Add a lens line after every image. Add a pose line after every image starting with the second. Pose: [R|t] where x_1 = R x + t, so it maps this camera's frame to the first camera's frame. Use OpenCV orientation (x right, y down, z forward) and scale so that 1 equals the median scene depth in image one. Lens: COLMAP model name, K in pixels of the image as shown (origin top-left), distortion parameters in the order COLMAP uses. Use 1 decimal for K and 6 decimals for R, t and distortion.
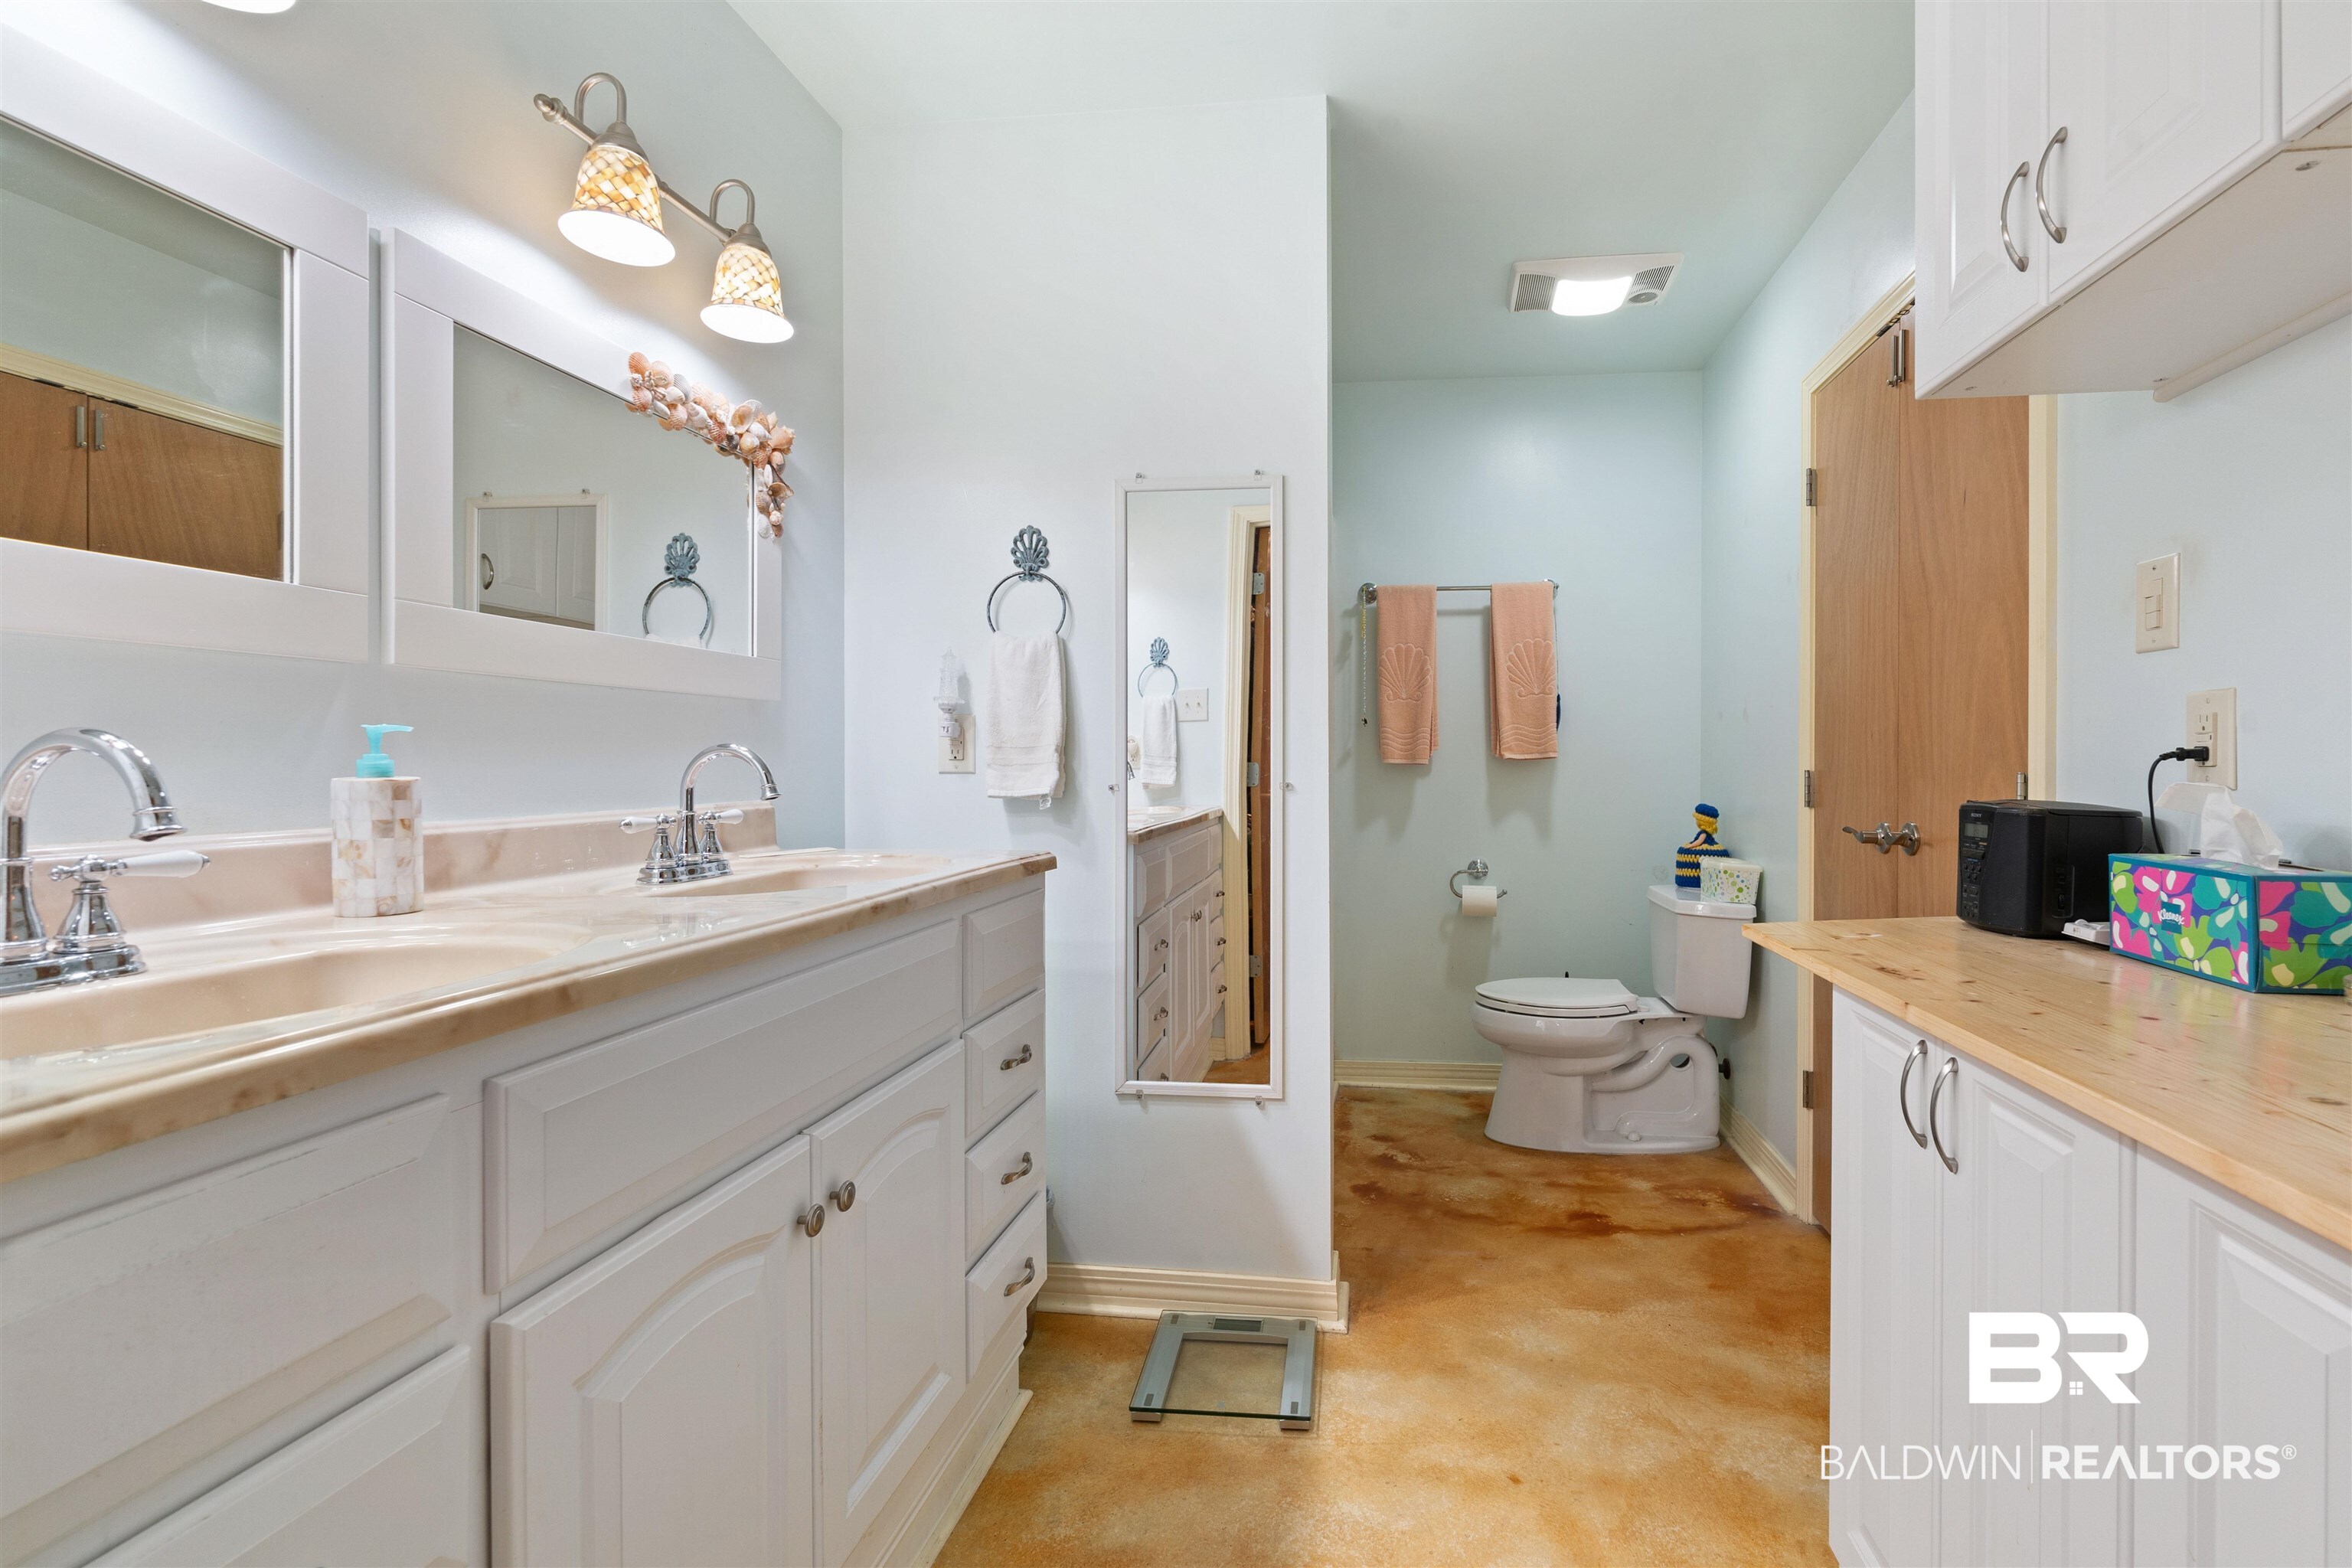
lens RADIAL K [[1019.2, 0, 1224.5], [0, 1019.2, 754.1], [0, 0, 1]] dist [-0.000995, -0.000067]
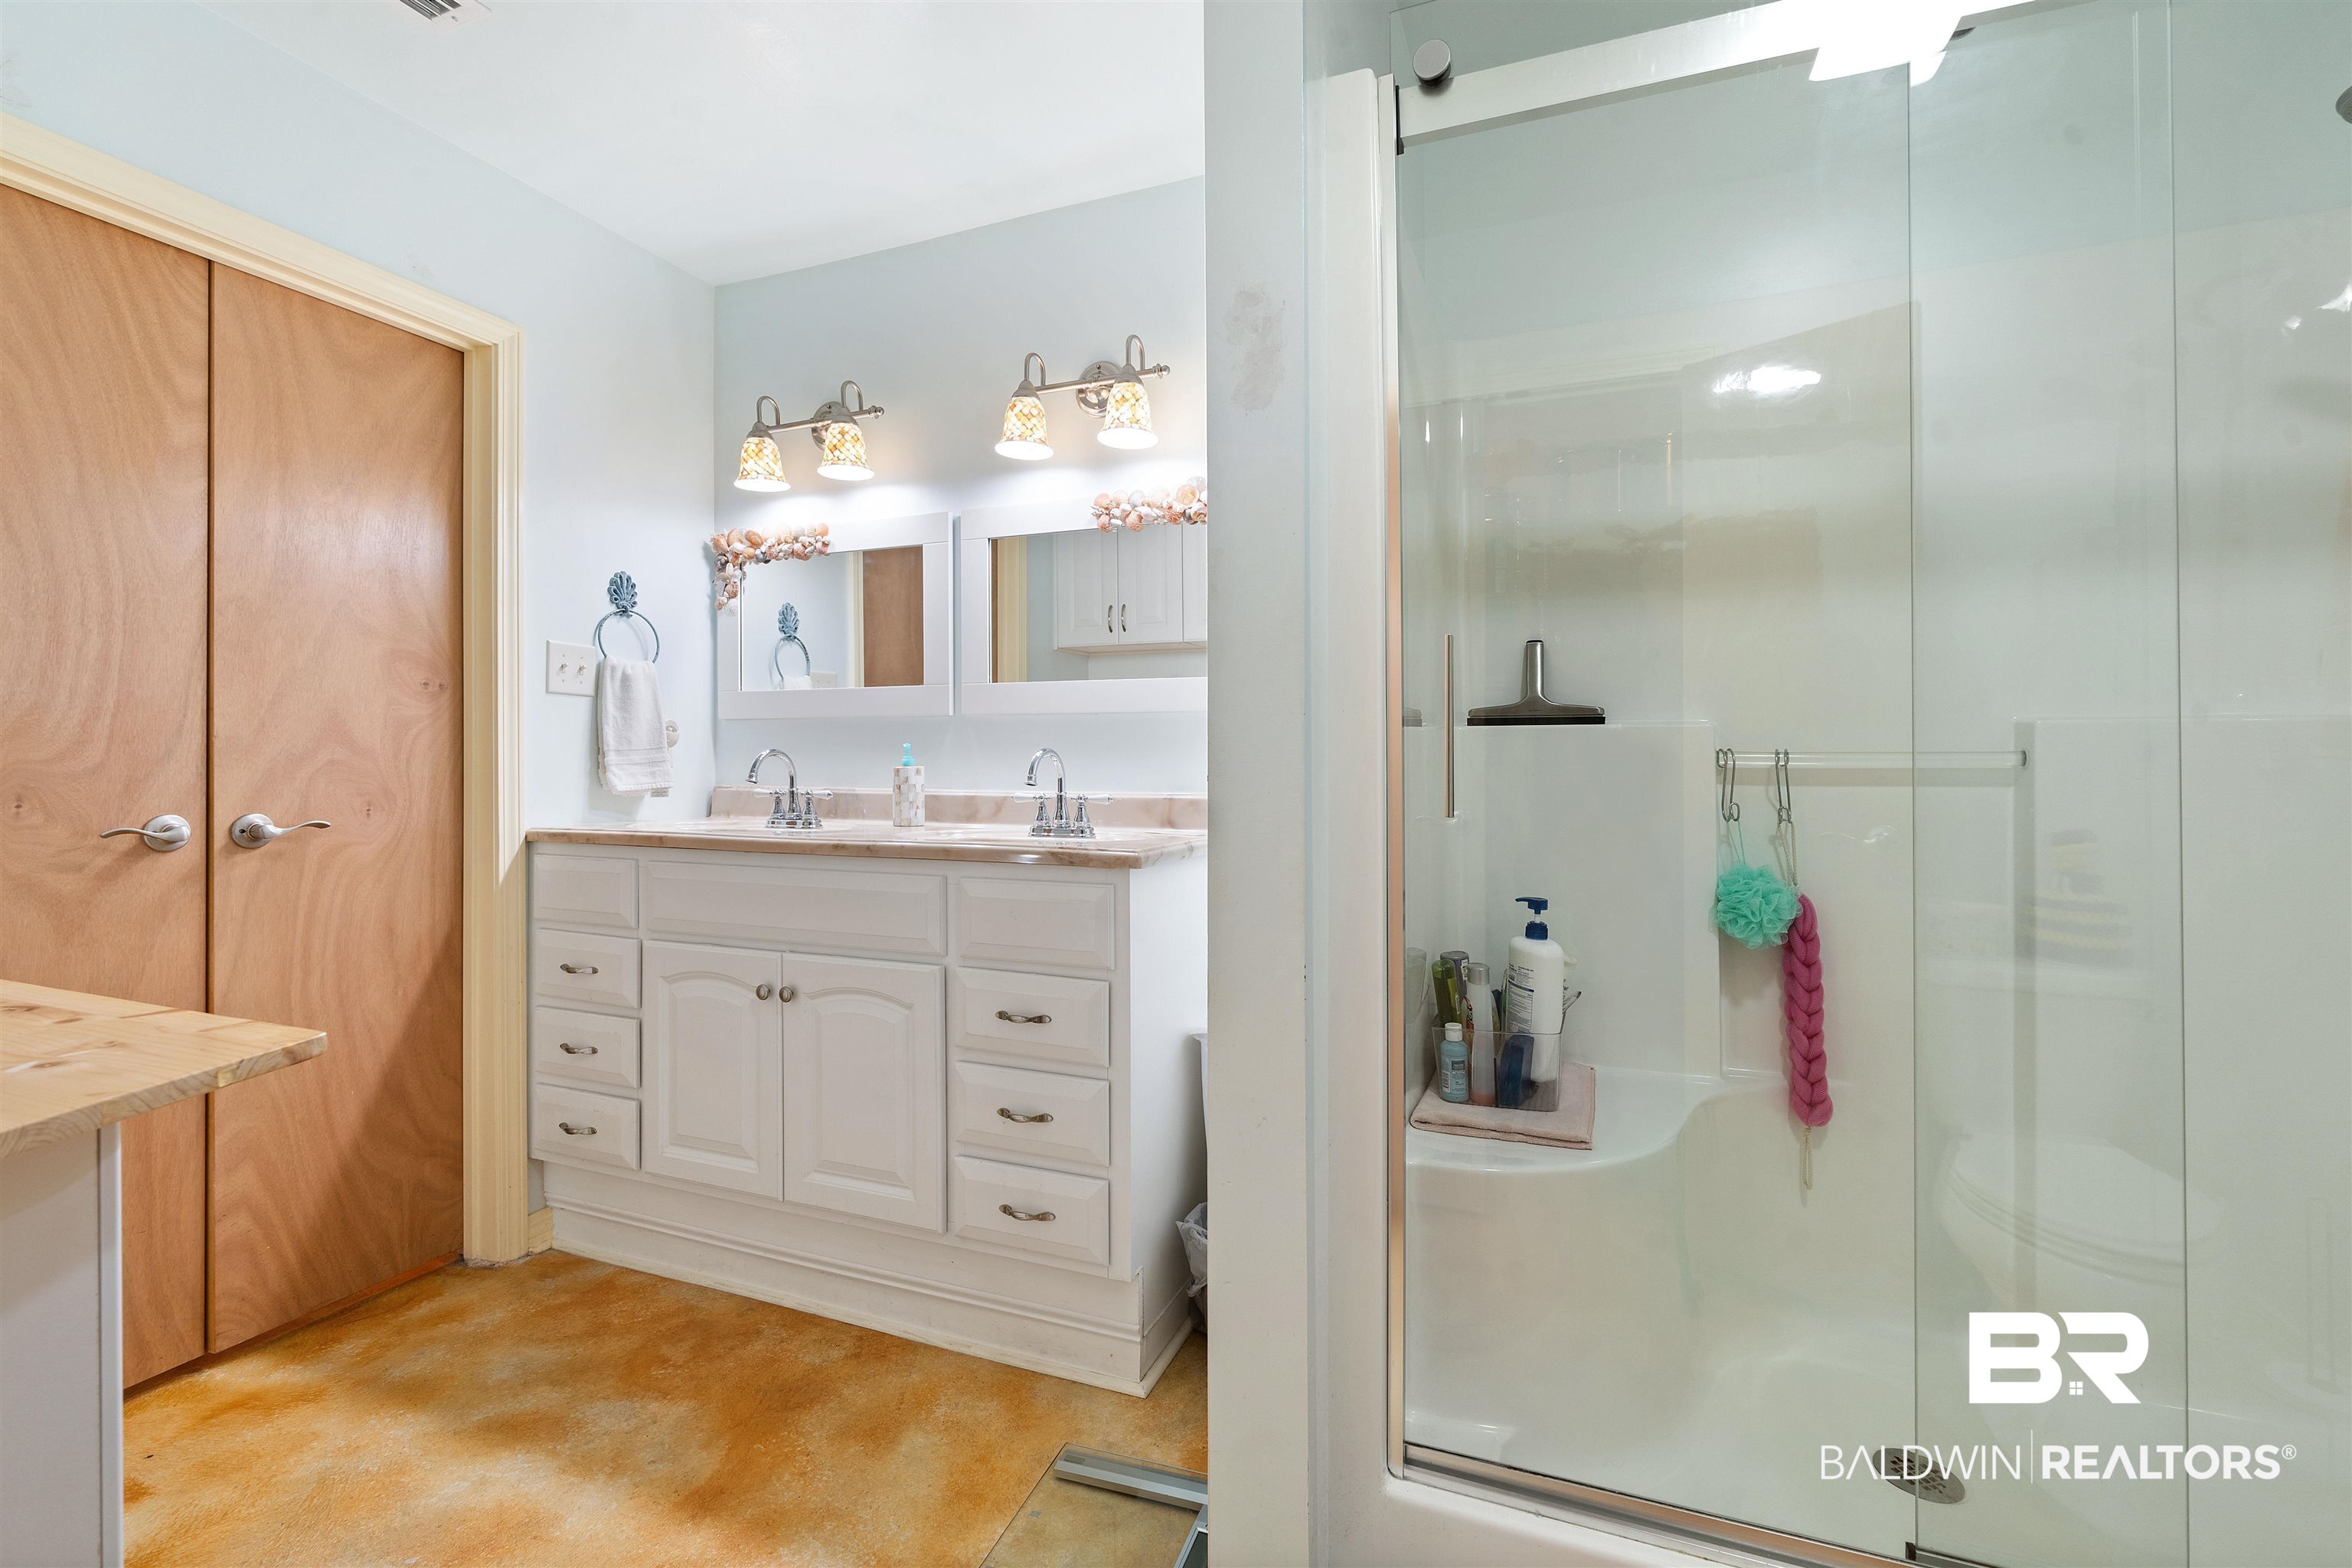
lens RADIAL K [[1019.2, 0, 1224.5], [0, 1019.2, 754.1], [0, 0, 1]] dist [-0.000995, -0.000067]
pose [[-0.177014, -0.004628, -0.984198, 0.954072], [0.004263, 0.999976, -0.005469, 0.007190], [0.984199, -0.005163, -0.176990, 1.540267]]
